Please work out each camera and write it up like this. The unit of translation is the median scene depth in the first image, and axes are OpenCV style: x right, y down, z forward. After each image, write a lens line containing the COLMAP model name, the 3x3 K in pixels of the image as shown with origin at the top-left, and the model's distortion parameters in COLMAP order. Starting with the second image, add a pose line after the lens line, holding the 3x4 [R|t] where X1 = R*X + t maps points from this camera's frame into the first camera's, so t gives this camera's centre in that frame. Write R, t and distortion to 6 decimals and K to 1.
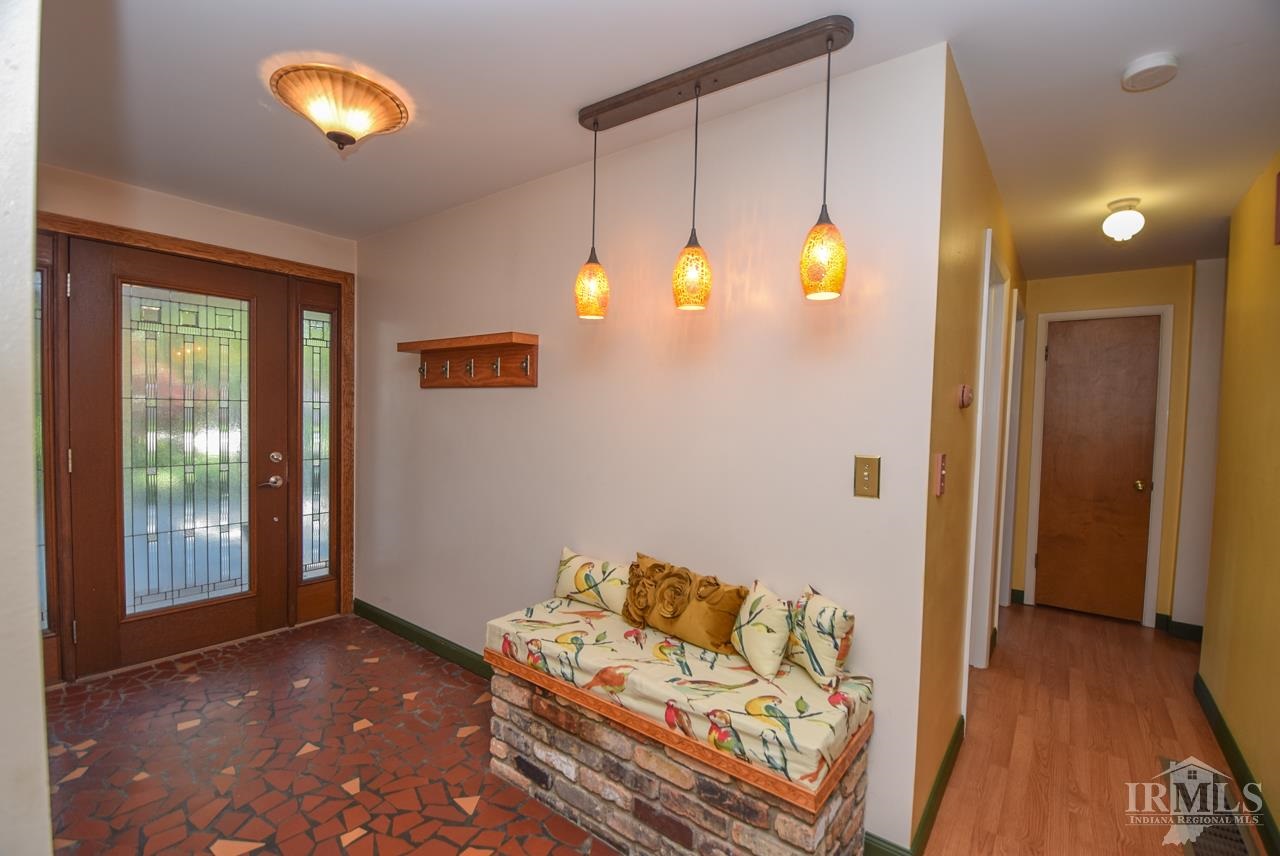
lens RADIAL K [[561.8, 0, 637.1], [0, 561.8, 437.3], [0, 0, 1]] dist [0.016479, -0.023615]
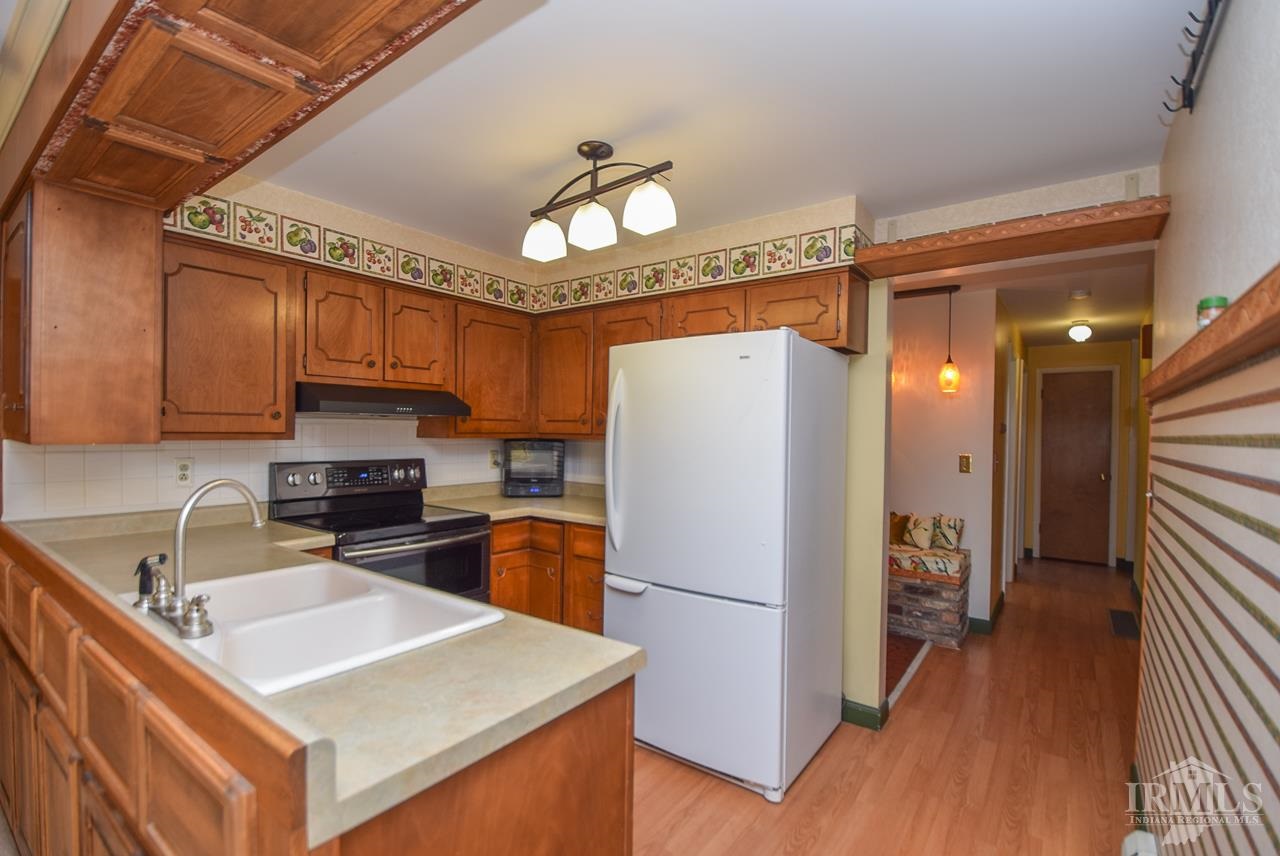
lens RADIAL K [[578.2, 0, 638.0], [0, 578.2, 437.0], [0, 0, 1]] dist [0.010771, -0.017547]
pose [[0.999906, -0.009436, 0.009912, -0.805390], [0.009736, 0.999483, -0.030629, 0.015504], [-0.009618, 0.030722, 0.999482, -1.156607]]
